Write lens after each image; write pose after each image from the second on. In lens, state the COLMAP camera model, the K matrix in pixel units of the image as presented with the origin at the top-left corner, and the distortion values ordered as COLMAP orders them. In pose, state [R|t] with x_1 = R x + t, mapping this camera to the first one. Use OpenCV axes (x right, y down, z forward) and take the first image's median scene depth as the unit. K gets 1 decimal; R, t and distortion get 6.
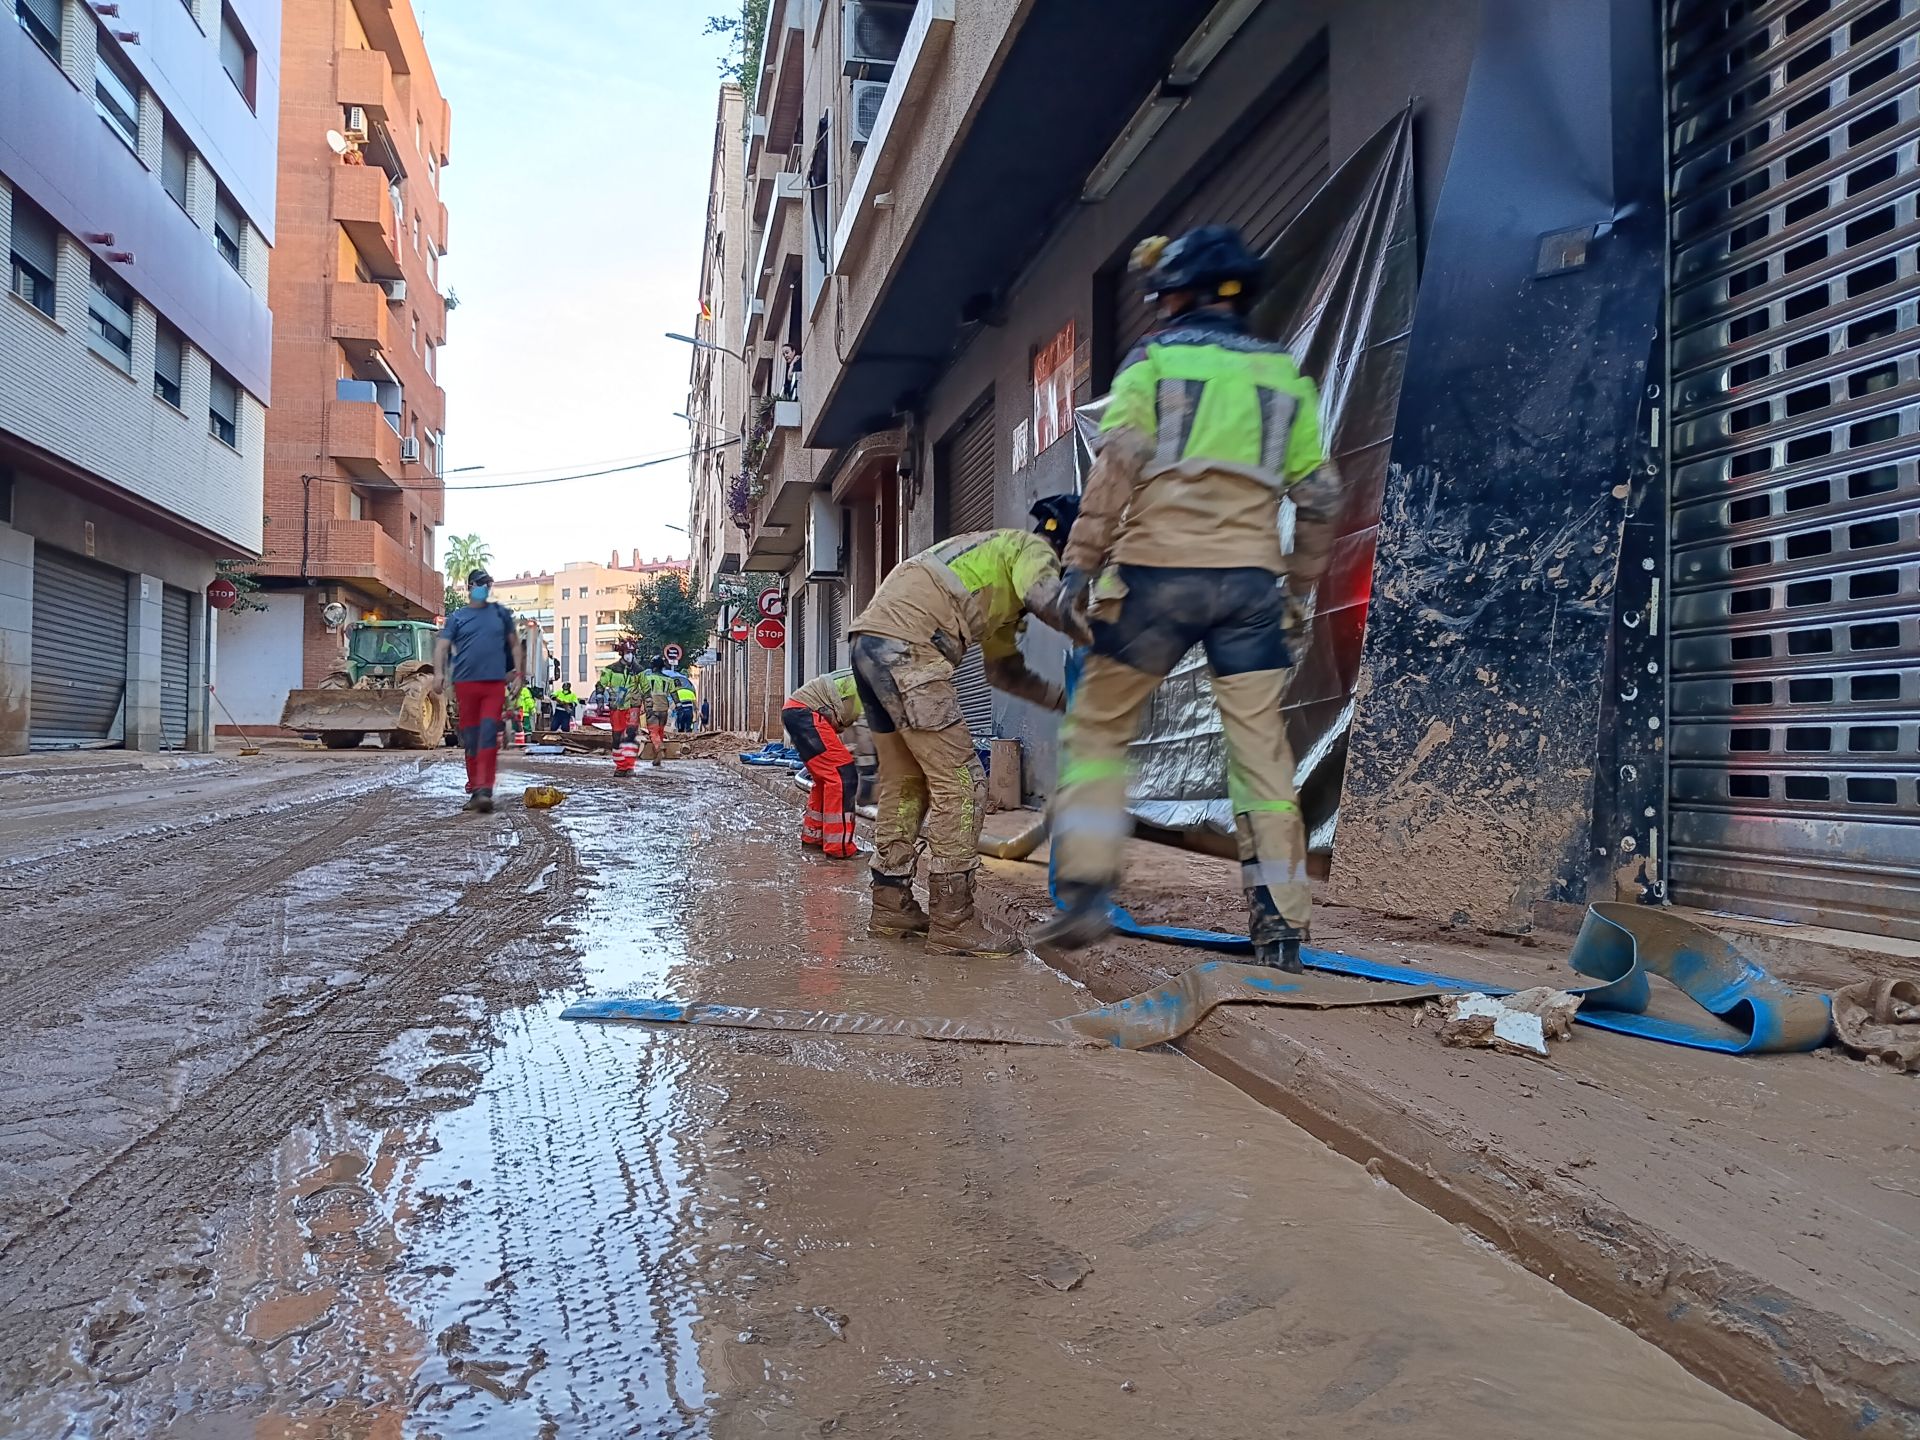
lens RADIAL K [[1537.1, 0, 955.5], [0, 1537.1, 722.5], [0, 0, 1]] dist [0.031084, -0.099222]
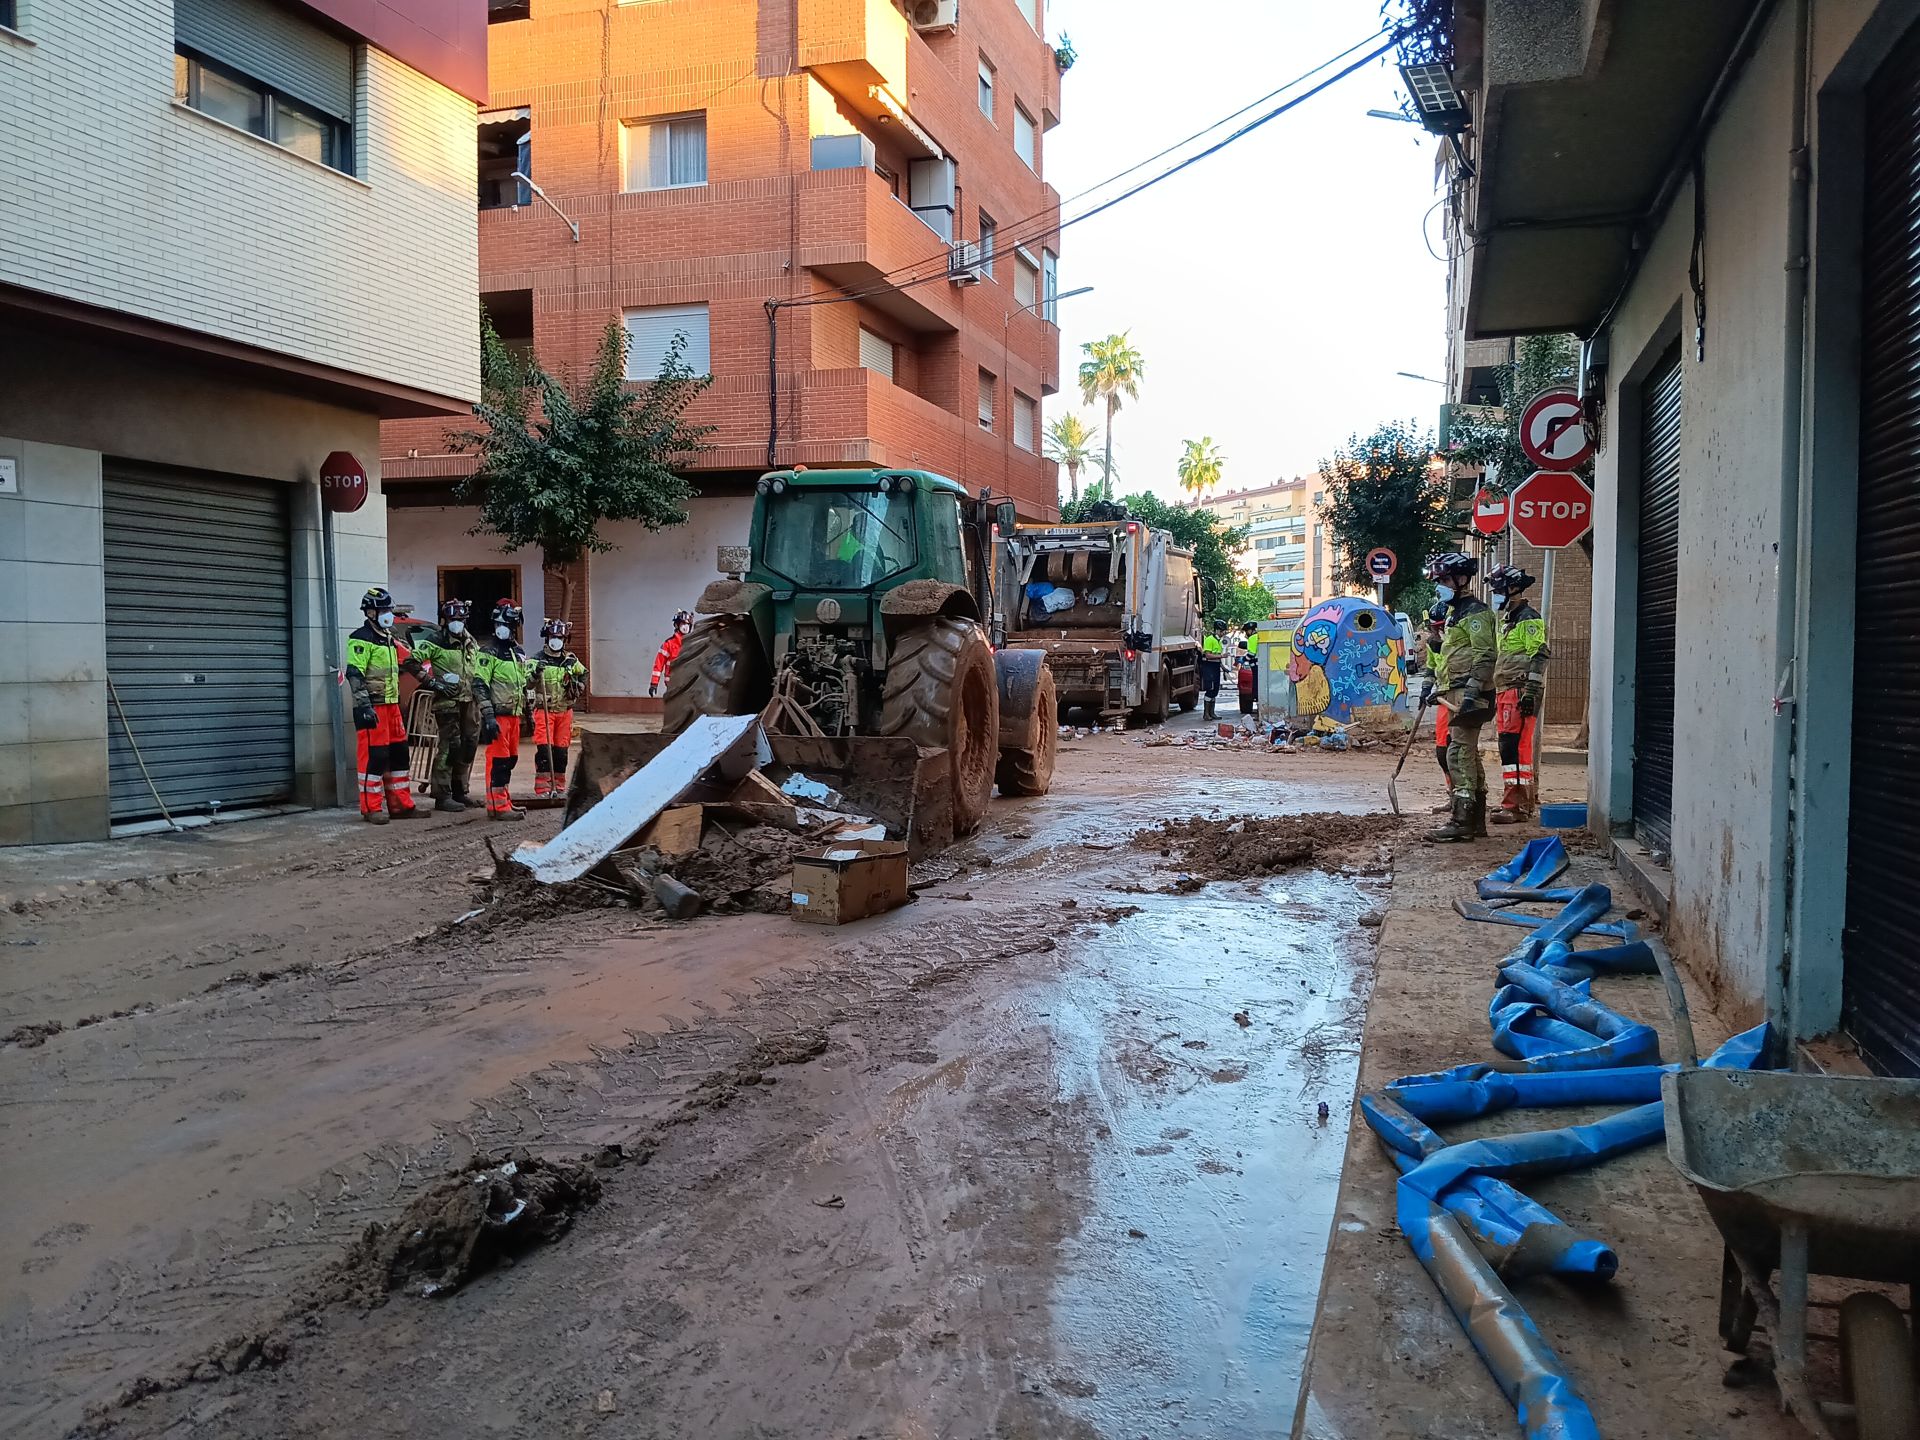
lens RADIAL K [[1537.1, 0, 992.1], [0, 1537.1, 758.3], [0, 0, 1]] dist [0.031084, -0.099222]
pose [[0.890840, 0.016502, -0.454017, -0.054498], [0.020345, 0.996888, 0.076154, -0.021633], [0.453861, -0.077078, 0.887733, 0.465325]]
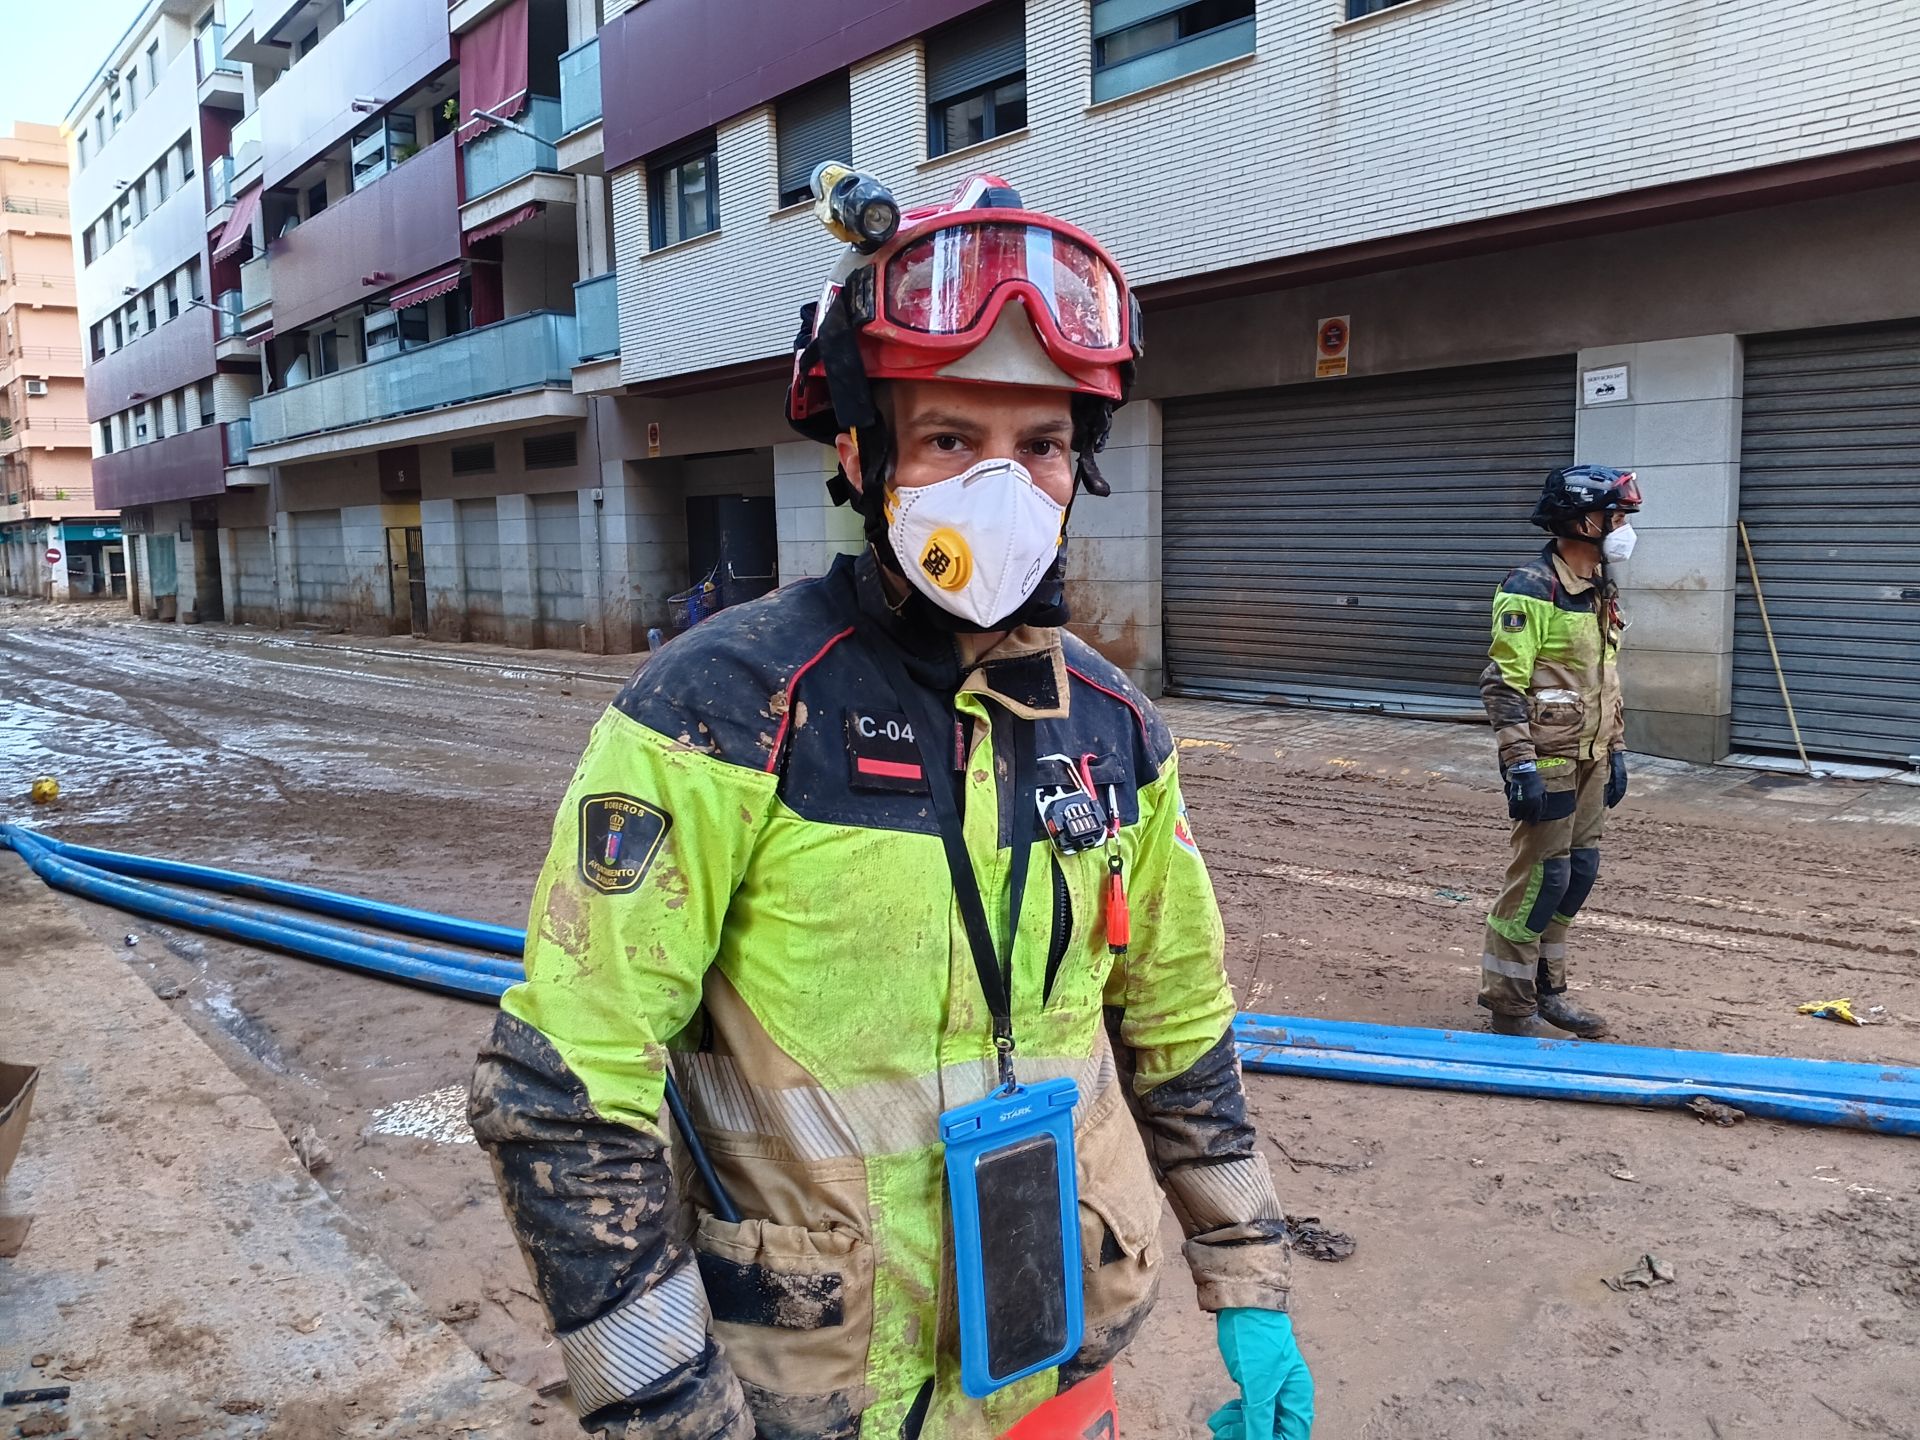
lens RADIAL K [[1537.1, 0, 963.7], [0, 1537.1, 716.0], [0, 0, 1]] dist [0.031084, -0.099222]
pose [[-0.890448, 0.078786, -0.448212, -0.103838], [0.032780, 0.993446, 0.109503, -0.029836], [0.453902, 0.082814, -0.887195, 0.844157]]
